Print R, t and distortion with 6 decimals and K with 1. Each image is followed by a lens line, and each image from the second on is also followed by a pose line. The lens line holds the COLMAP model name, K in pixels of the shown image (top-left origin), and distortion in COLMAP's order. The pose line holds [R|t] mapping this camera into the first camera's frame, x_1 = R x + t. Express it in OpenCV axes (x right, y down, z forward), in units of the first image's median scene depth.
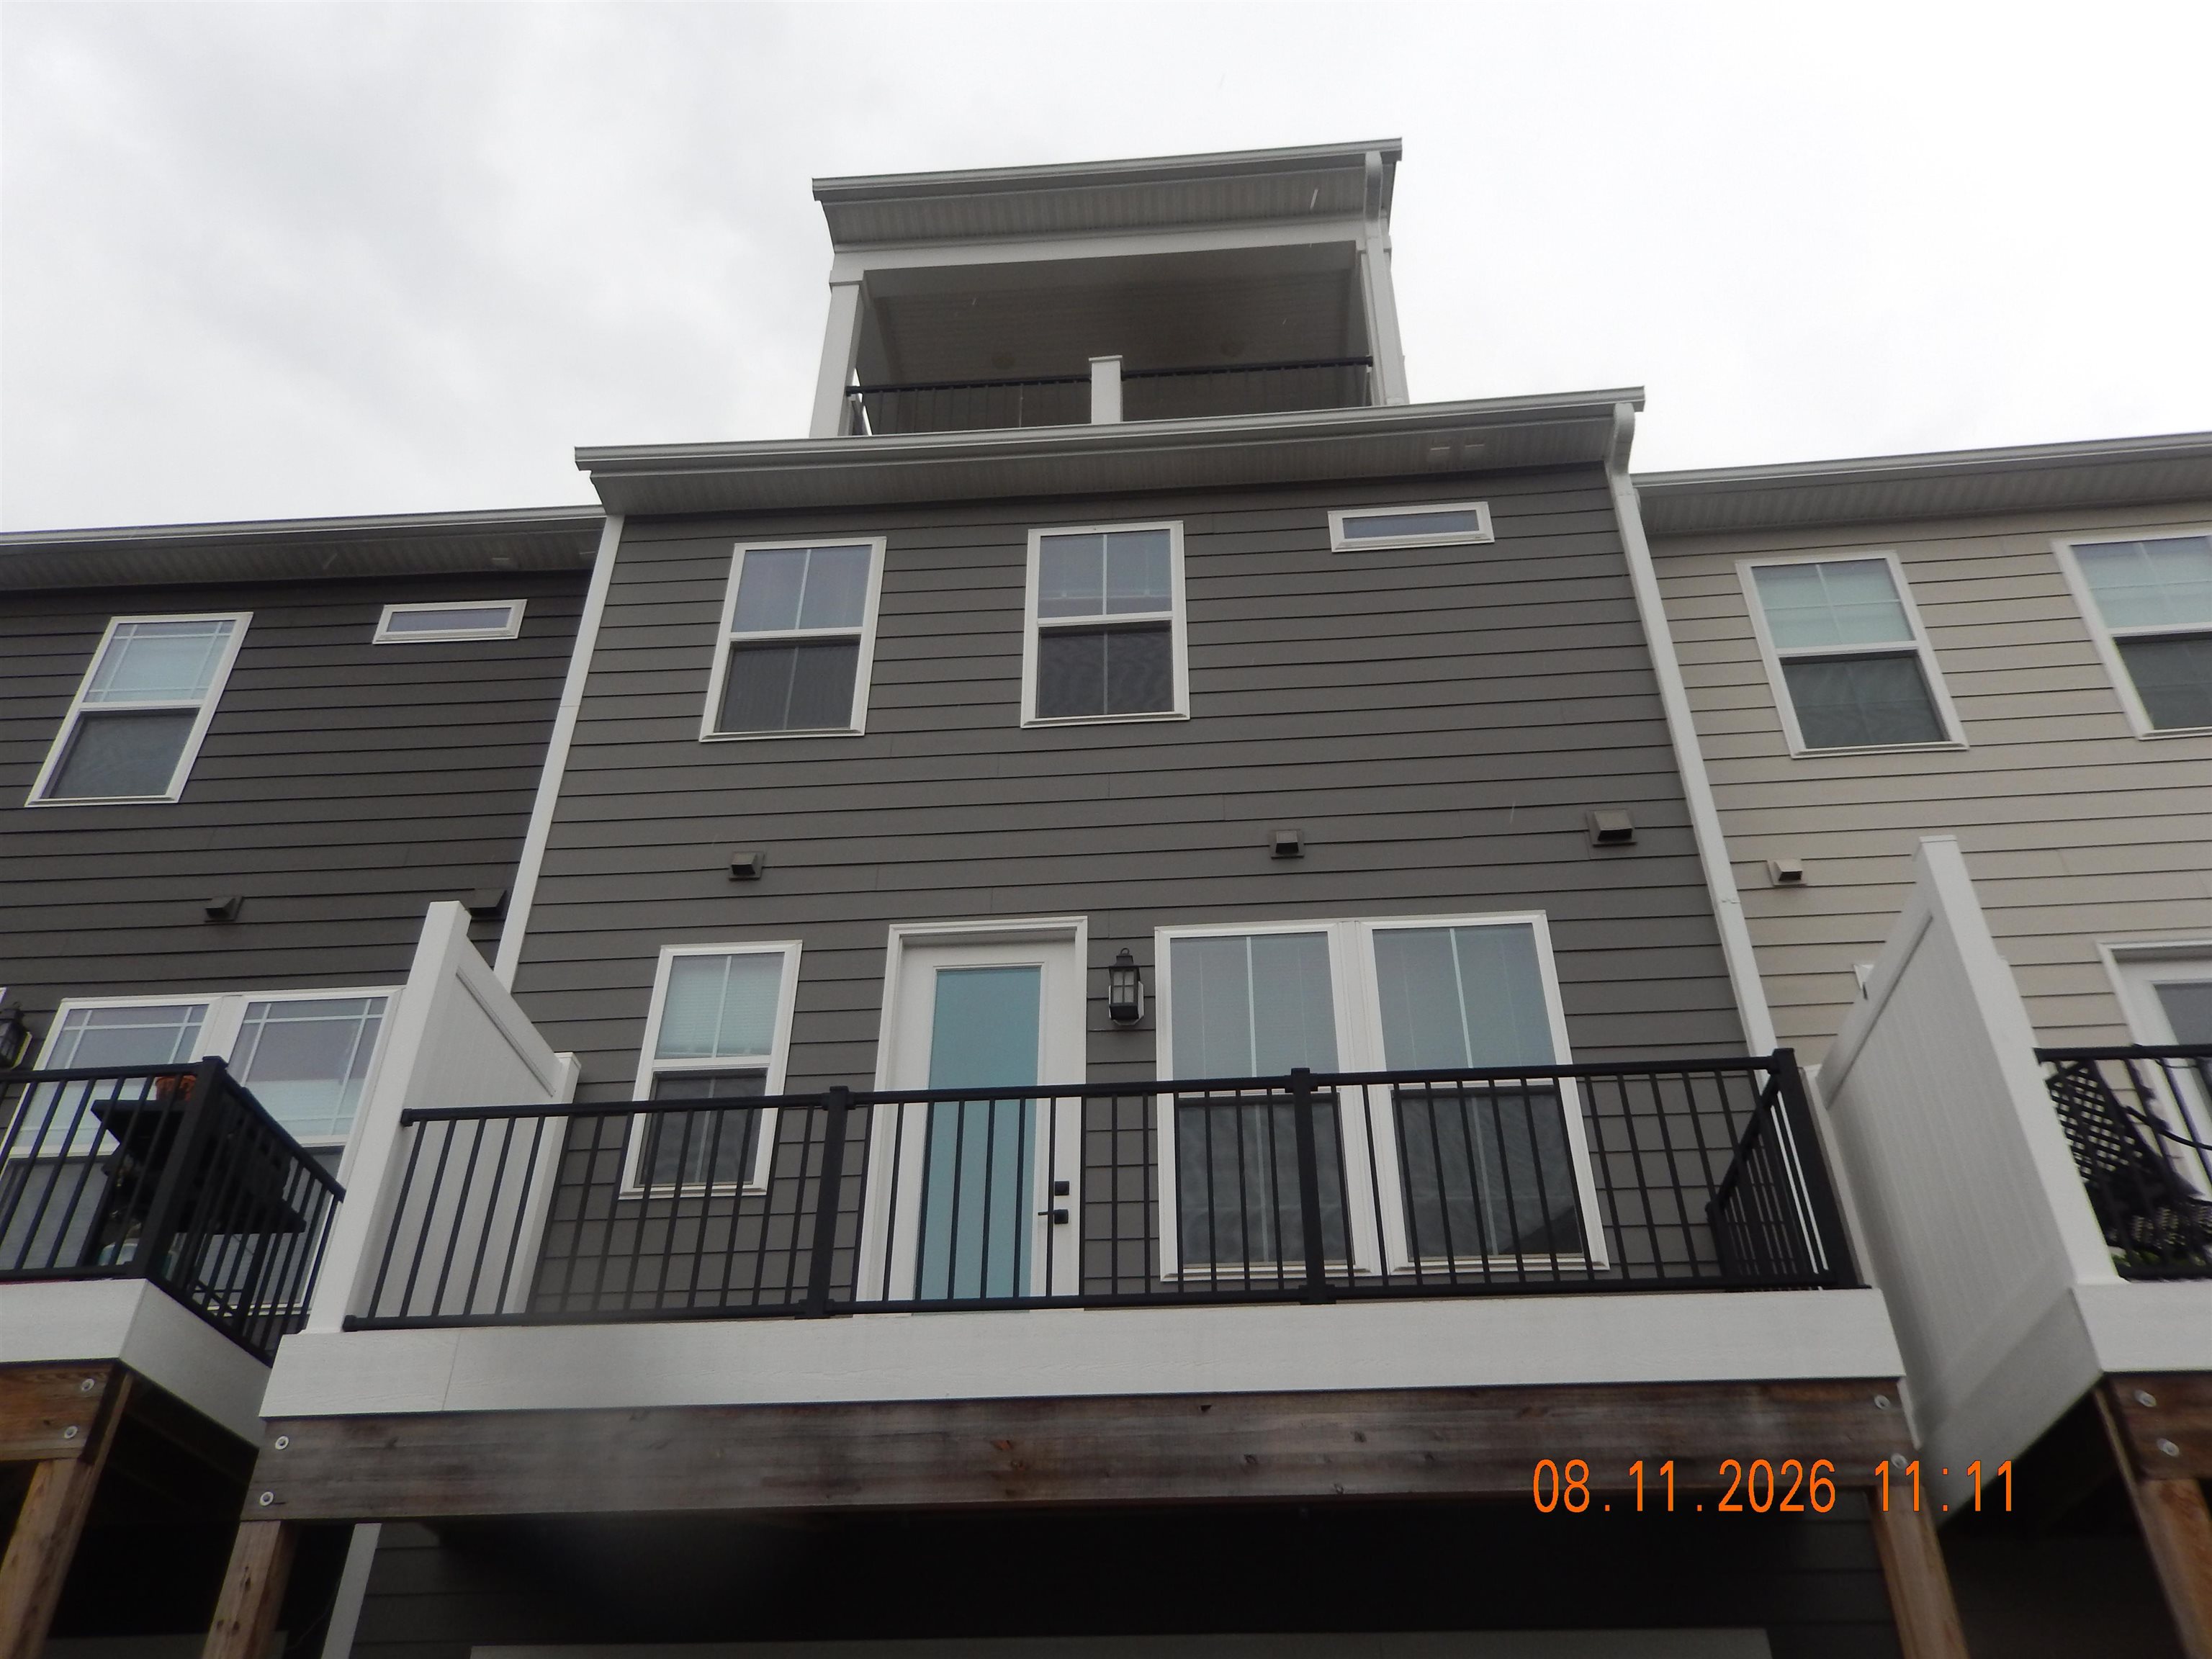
lens RADIAL K [[1711.3, 0, 1106.0], [0, 1711.3, 829.5], [0, 0, 1]] dist [0.034331, -0.011058]
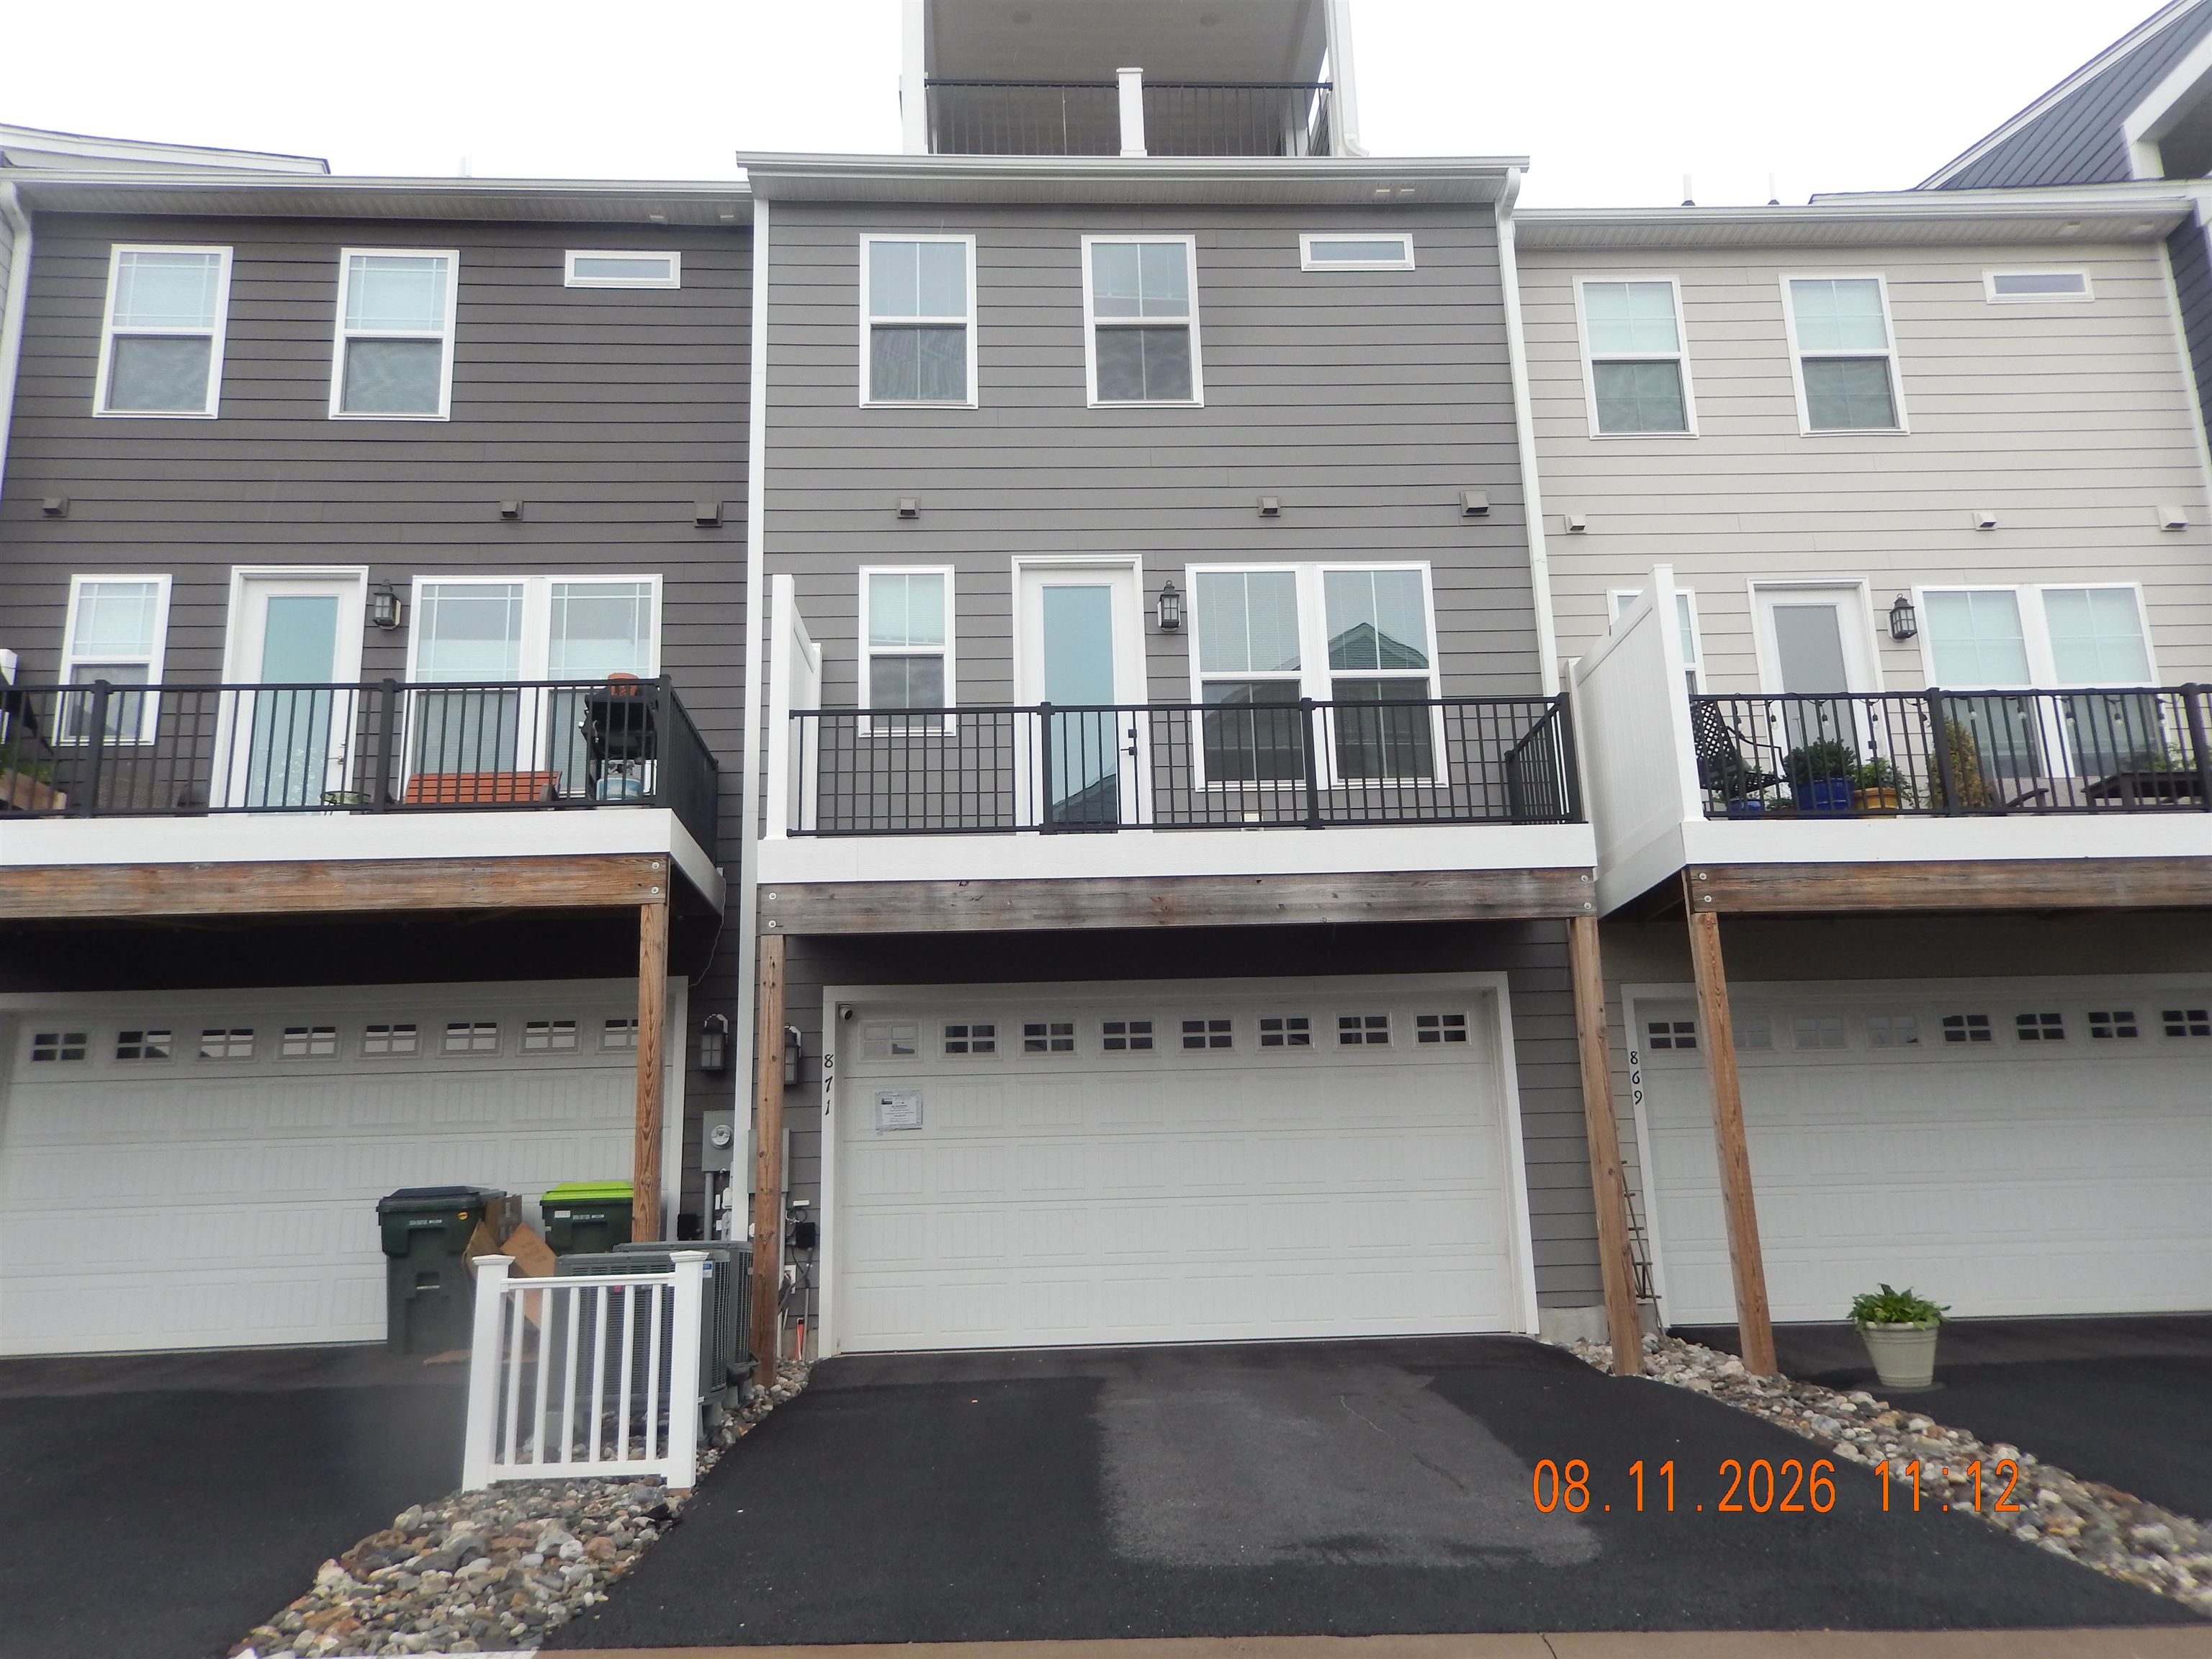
lens RADIAL K [[1696.1, 0, 1106.0], [0, 1696.1, 829.5], [0, 0, 1]] dist [-0.005724, -0.004060]
pose [[0.990657, -0.001495, 0.136372, -0.254806], [-0.049686, 0.927262, 0.371102, -0.288862], [-0.127007, -0.374410, 0.918524, -0.496967]]
